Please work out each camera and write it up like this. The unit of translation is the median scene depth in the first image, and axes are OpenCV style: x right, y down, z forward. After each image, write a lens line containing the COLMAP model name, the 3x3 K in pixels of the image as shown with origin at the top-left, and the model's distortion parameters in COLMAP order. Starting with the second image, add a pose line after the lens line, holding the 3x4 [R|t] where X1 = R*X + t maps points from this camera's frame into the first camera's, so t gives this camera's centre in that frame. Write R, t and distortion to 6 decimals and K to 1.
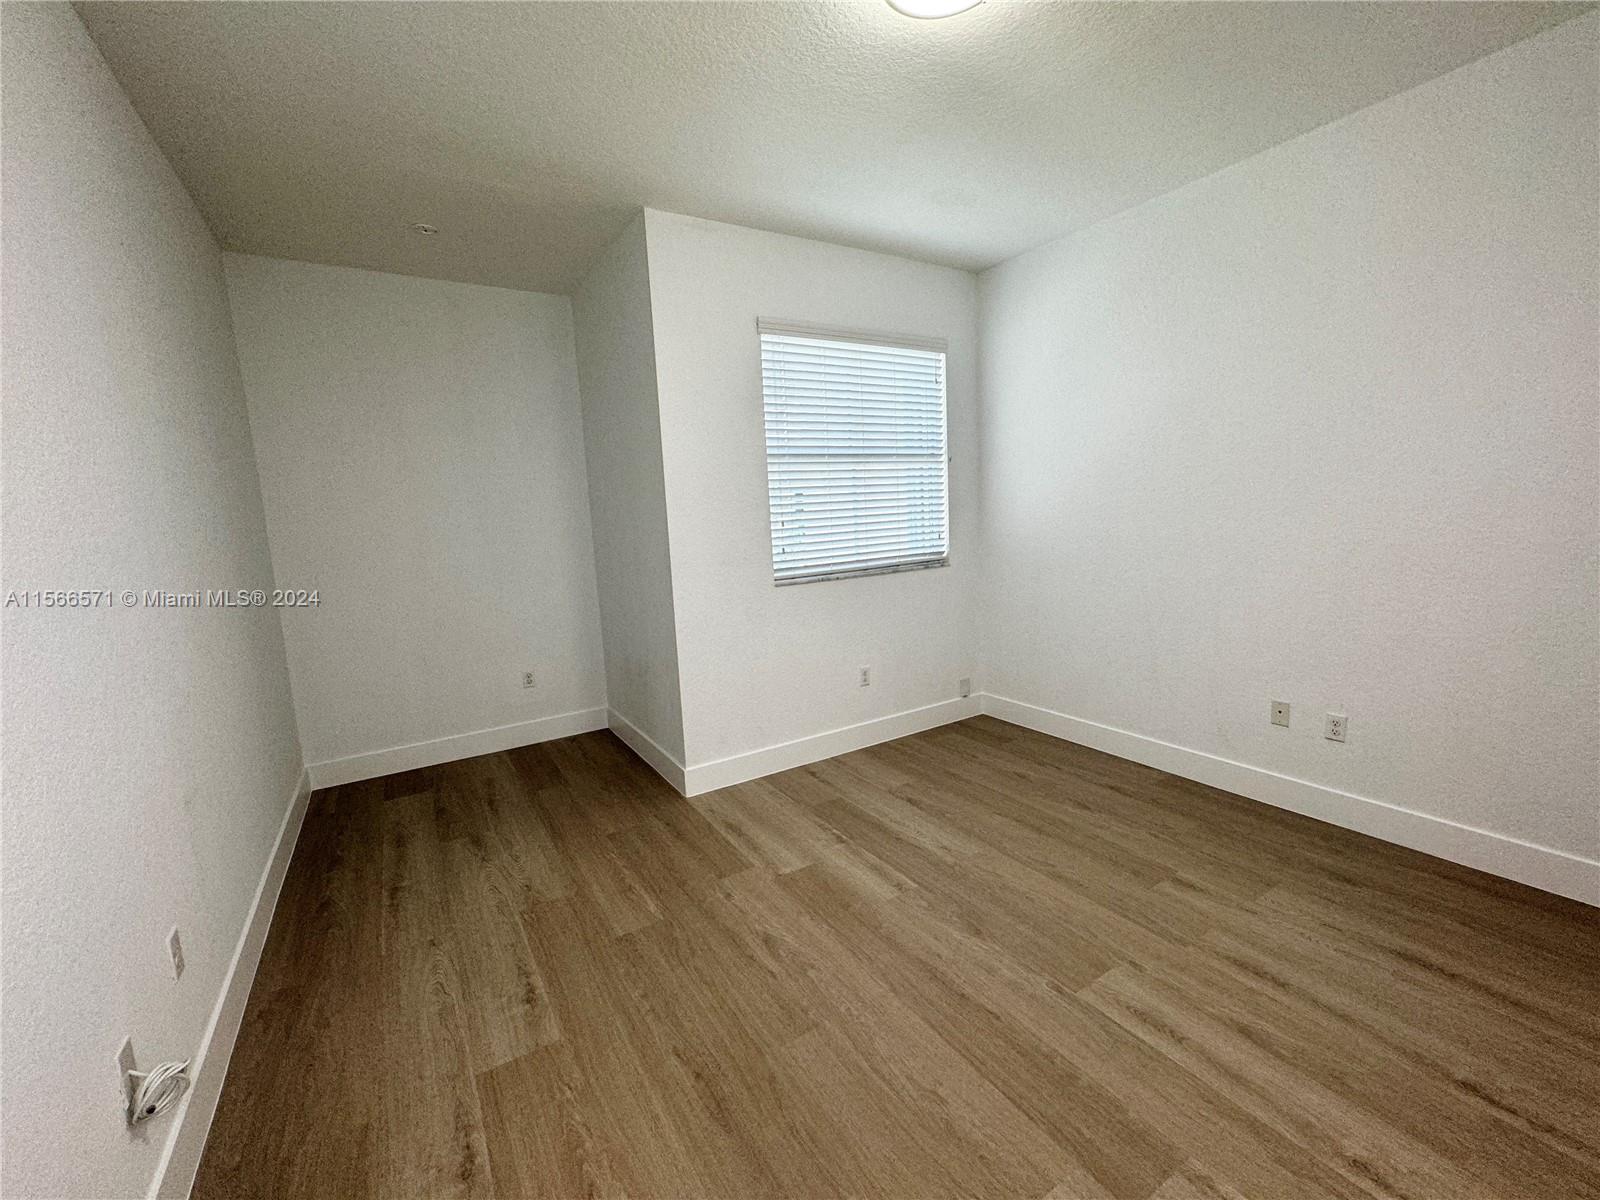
lens RADIAL K [[644.1, 0, 793.8], [0, 644.1, 603.2], [0, 0, 1]] dist [0.000171, 0.000496]
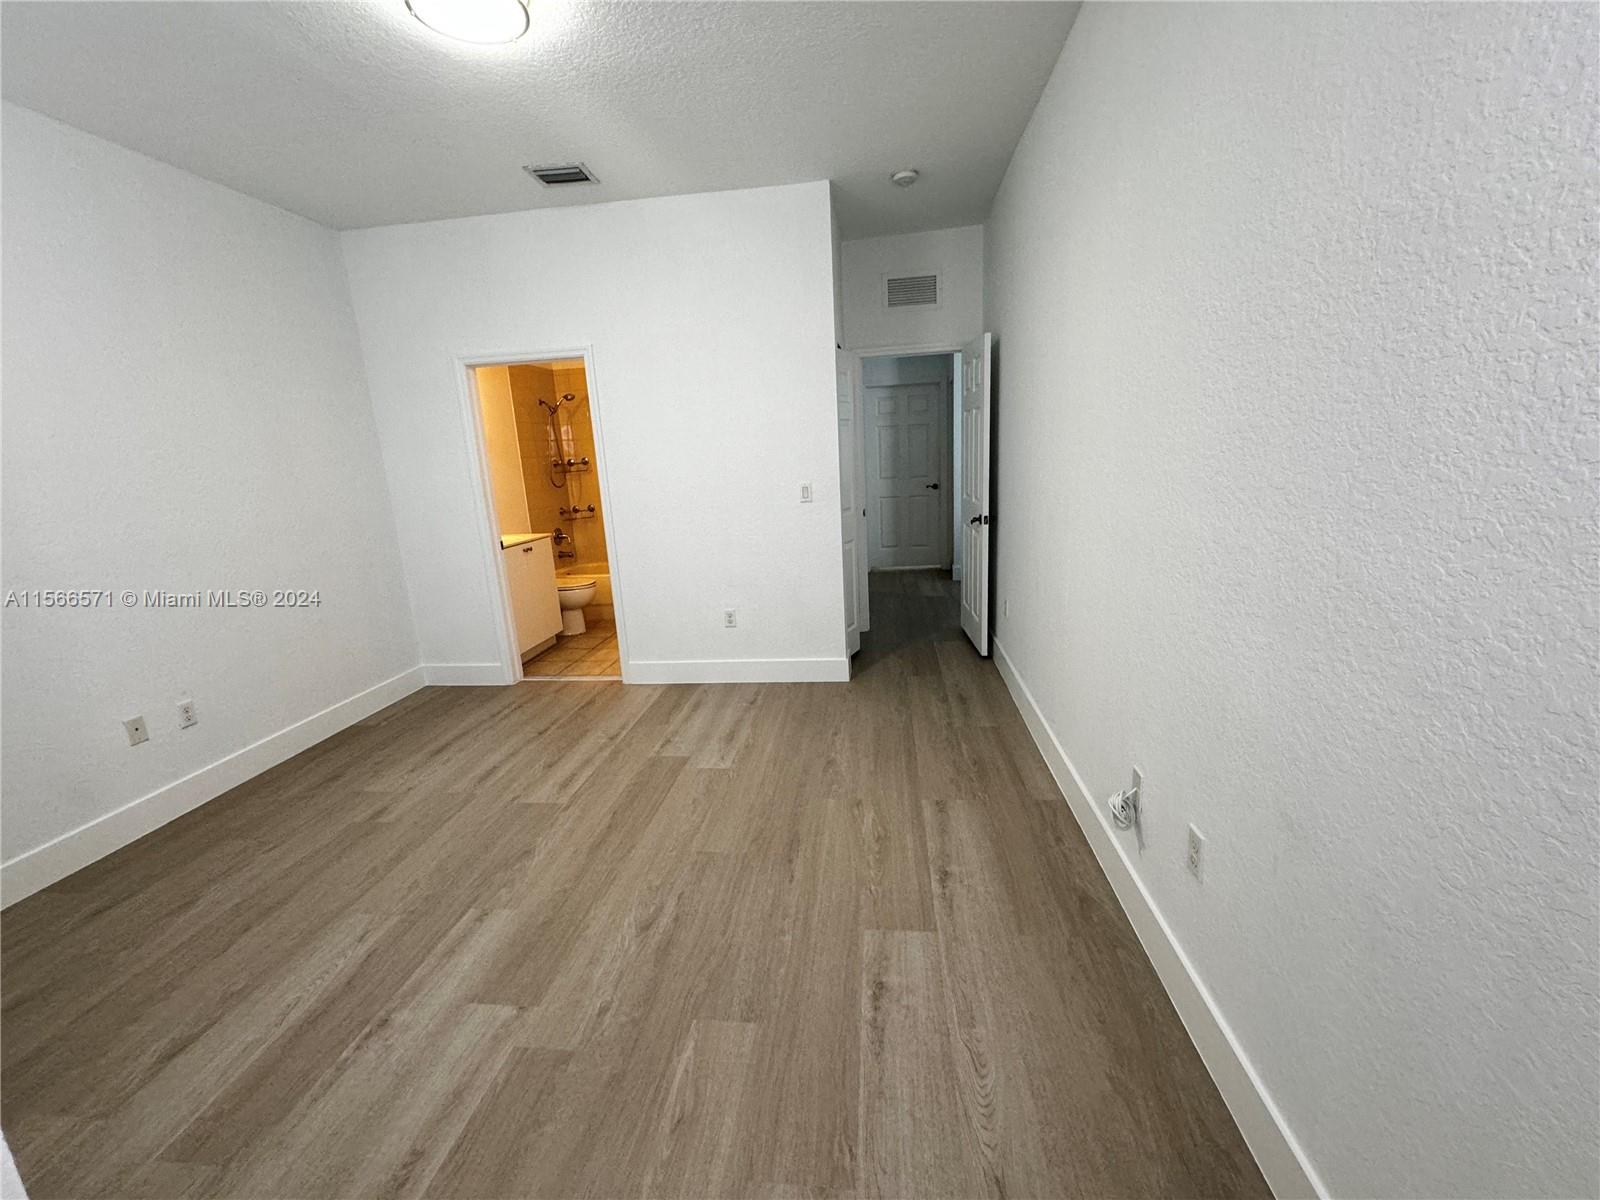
lens RADIAL K [[644.1, 0, 797.4], [0, 644.1, 595.7], [0, 0, 1]] dist [0.000171, 0.000496]
pose [[-0.770143, -0.052065, 0.635743, -0.815845], [0.182936, 0.936768, 0.298328, -0.167273], [-0.611077, 0.346055, -0.711921, 1.438583]]
